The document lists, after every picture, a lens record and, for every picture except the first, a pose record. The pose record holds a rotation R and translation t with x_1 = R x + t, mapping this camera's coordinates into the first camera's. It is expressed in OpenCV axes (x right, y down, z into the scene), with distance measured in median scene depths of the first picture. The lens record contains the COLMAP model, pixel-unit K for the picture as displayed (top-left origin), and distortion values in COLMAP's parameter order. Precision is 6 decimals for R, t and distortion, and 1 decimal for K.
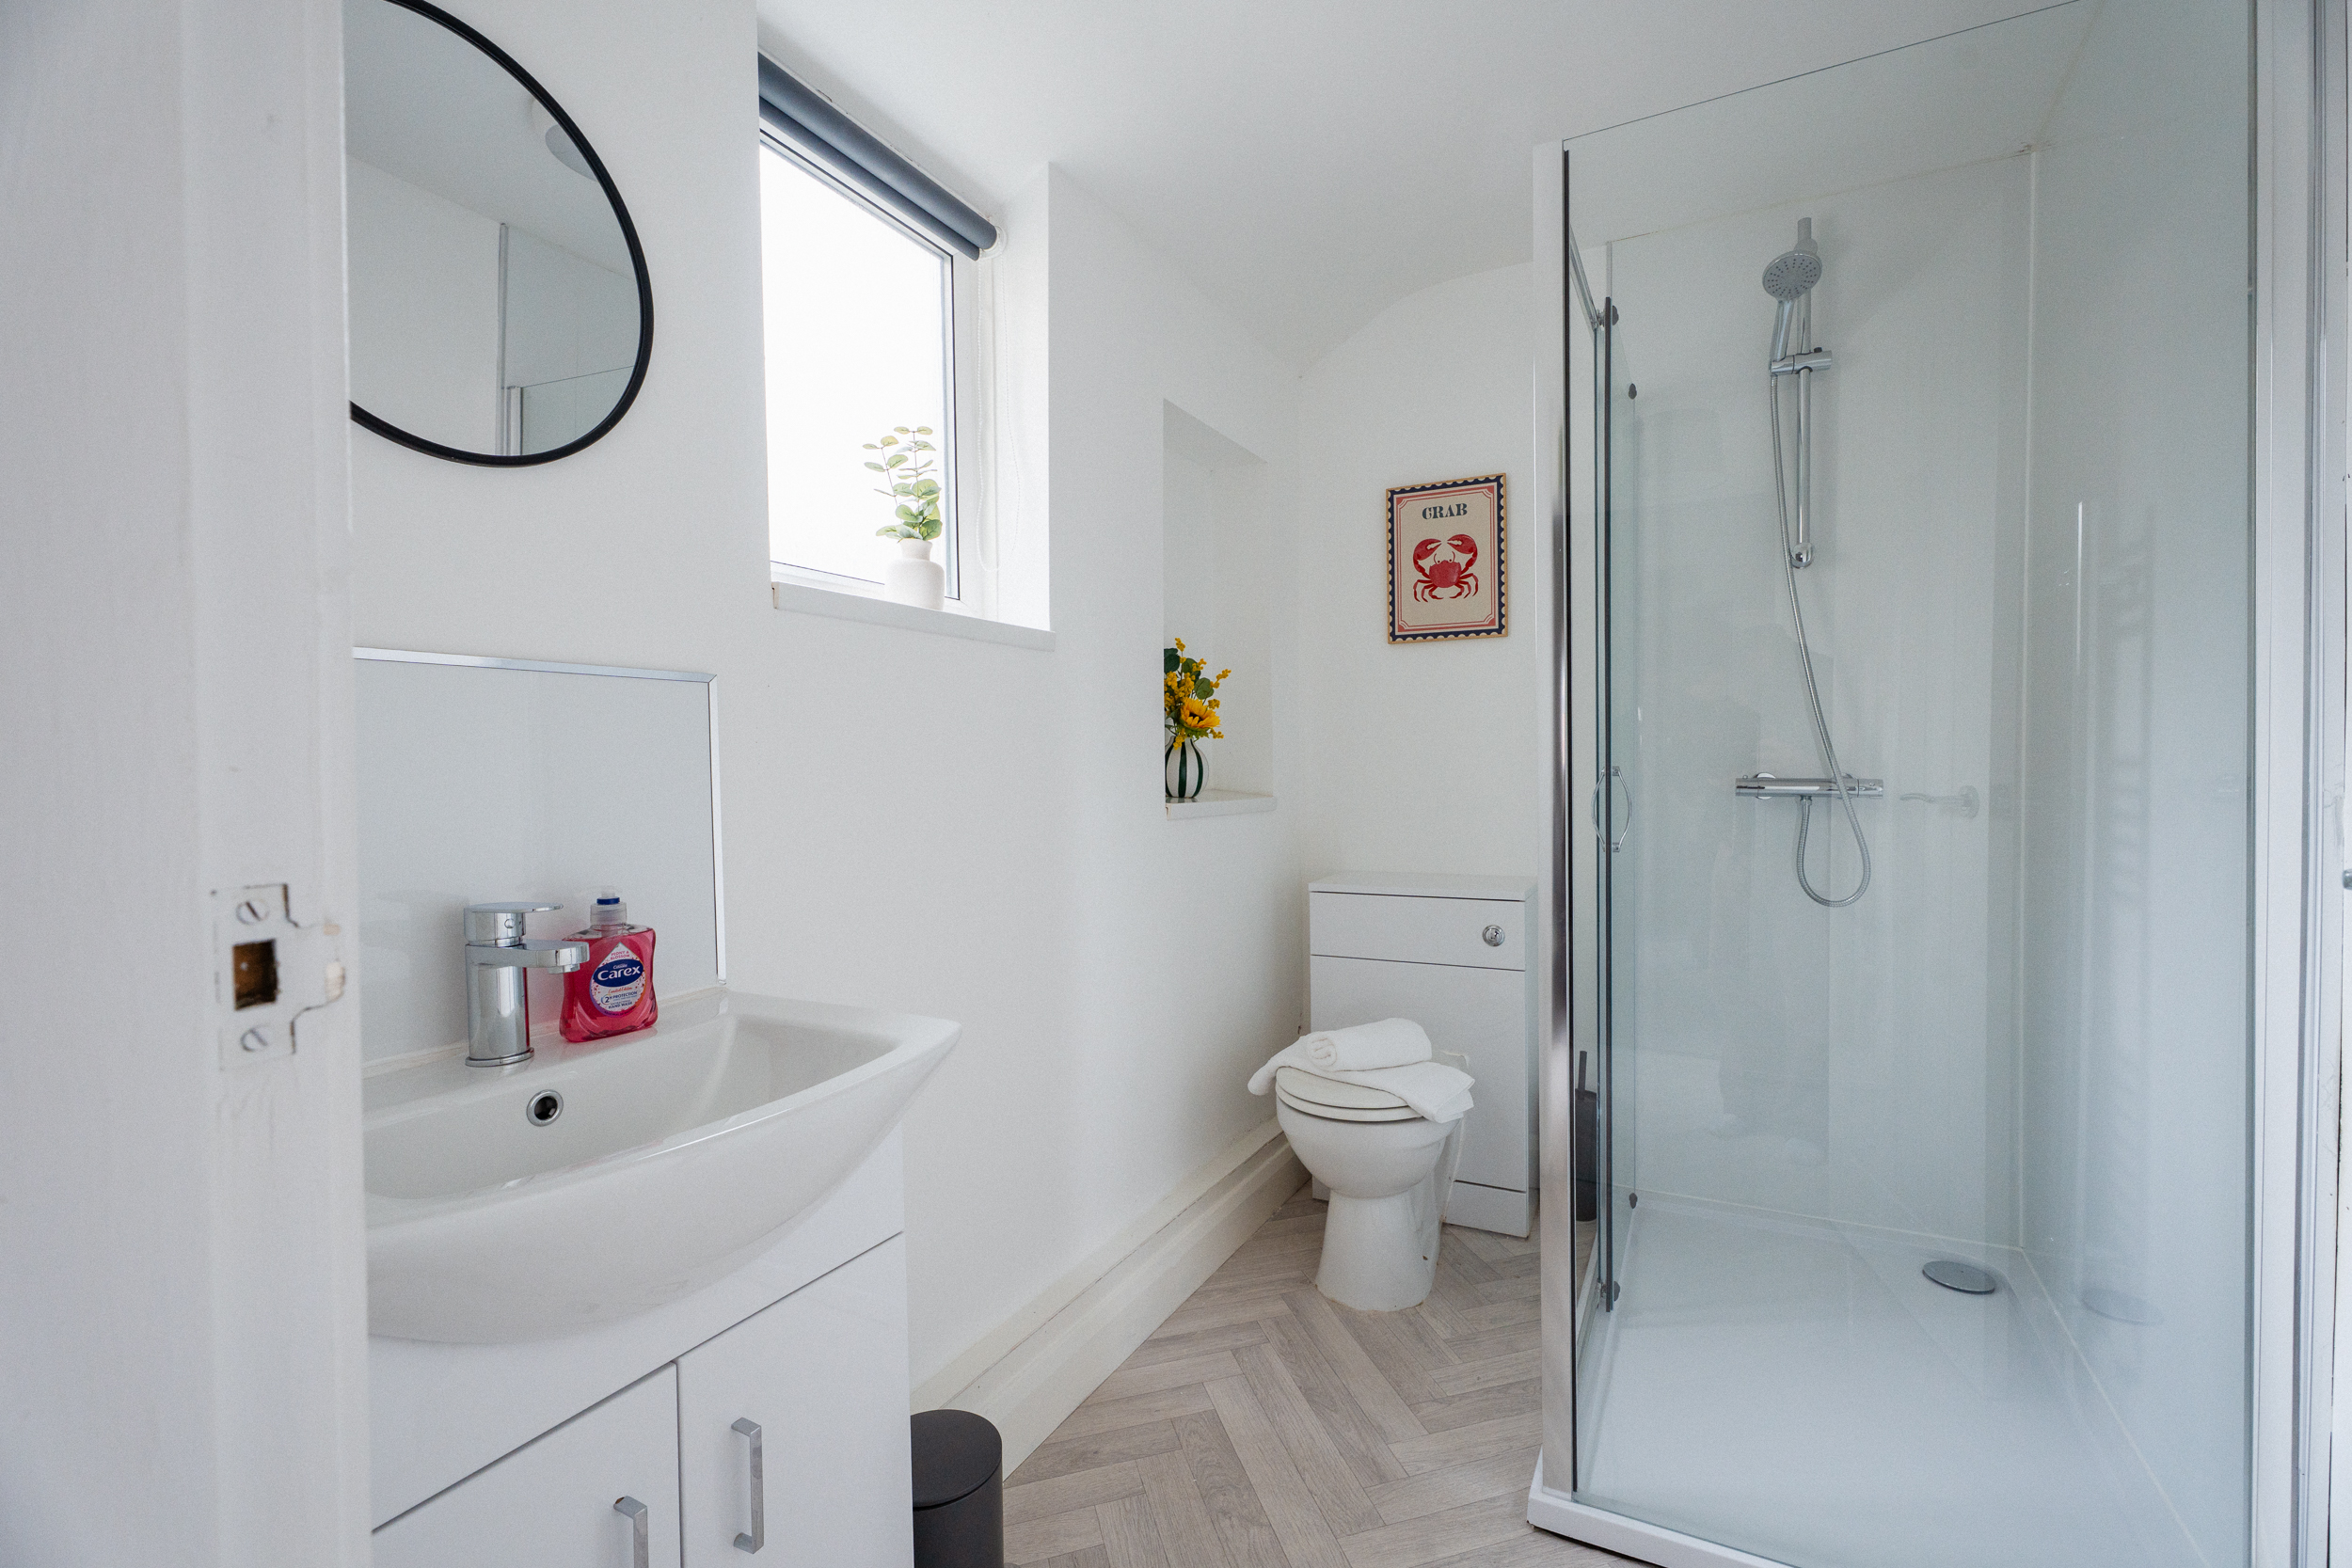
lens RADIAL K [[1049.3, 0, 1178.7], [0, 1049.3, 779.2], [0, 0, 1]] dist [-0.000840, 0.001187]
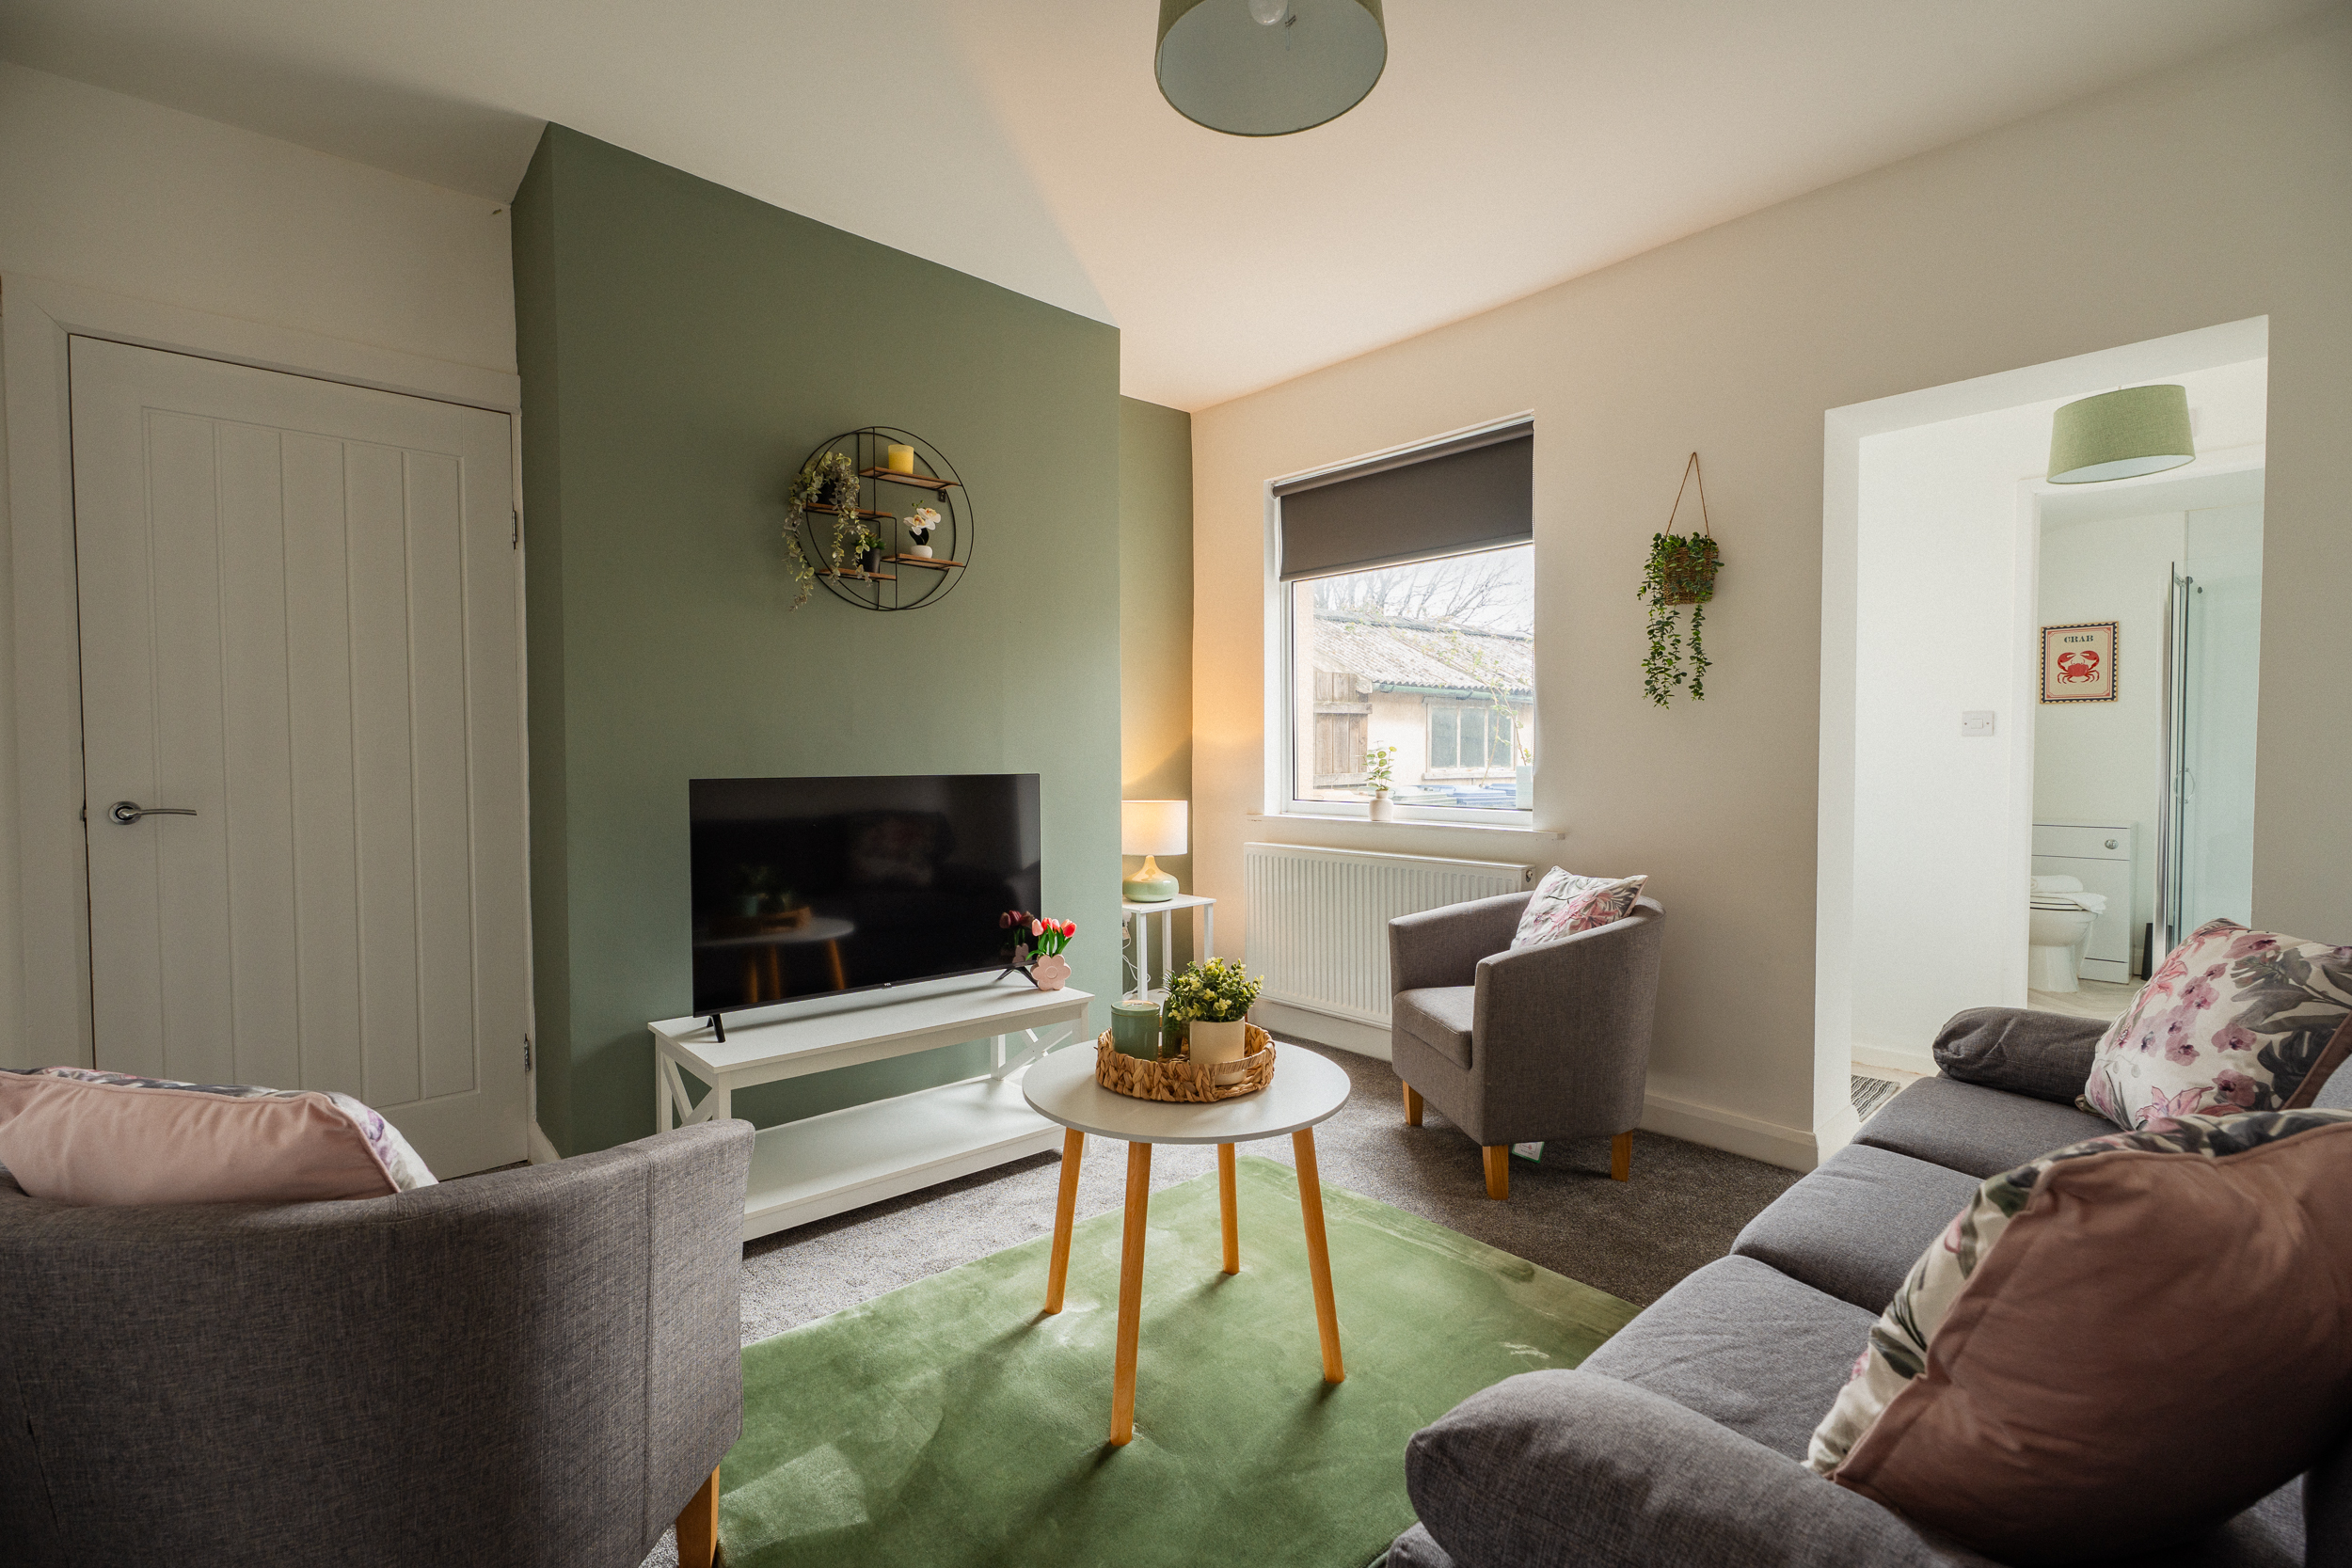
lens RADIAL K [[1049.3, 0, 1180.9], [0, 1049.3, 784.4], [0, 0, 1]] dist [-0.000840, 0.001187]
pose [[0.939702, 0.013488, -0.341729, -0.677227], [-0.009079, 0.999854, 0.014498, 0.009555], [0.341875, -0.010521, 0.939687, -1.490844]]
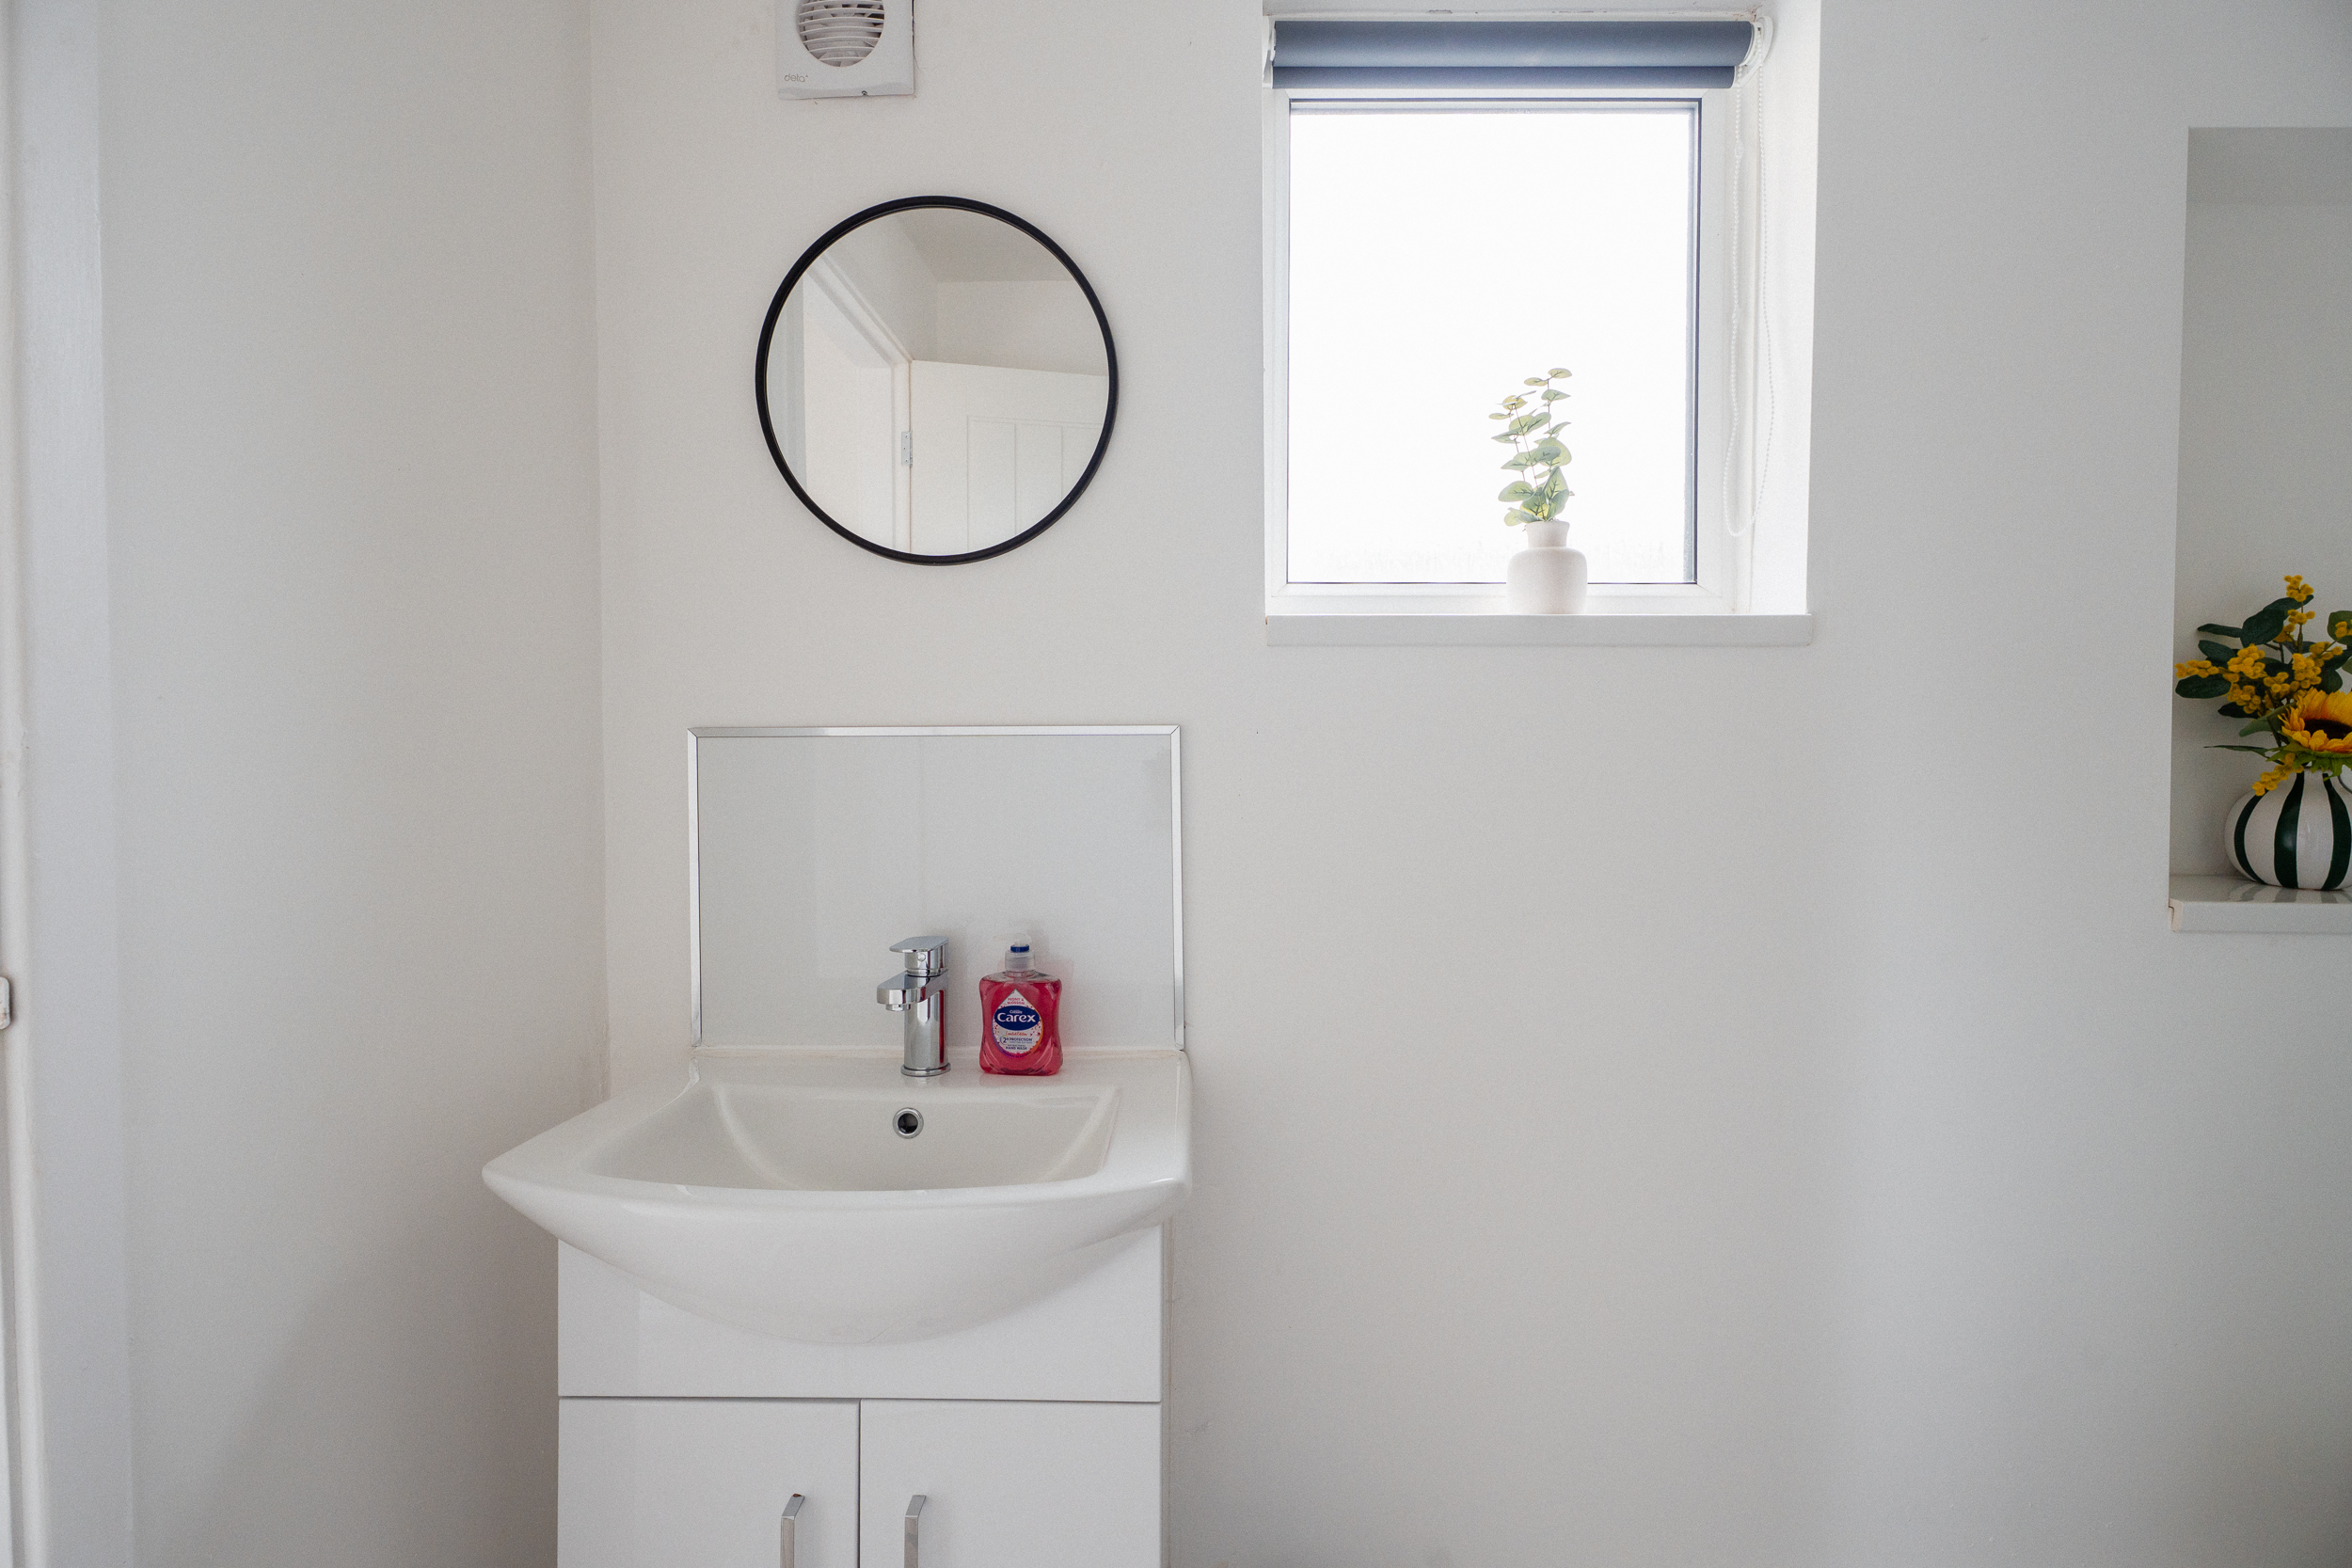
lens RADIAL K [[1049.3, 0, 1178.3], [0, 1049.3, 788.9], [0, 0, 1]] dist [-0.000840, 0.001187]
pose [[0.455990, 0.027346, -0.889565, 0.343994], [-0.017004, 0.999613, 0.022013, -0.052859], [0.889823, 0.005088, 0.456278, 0.465512]]
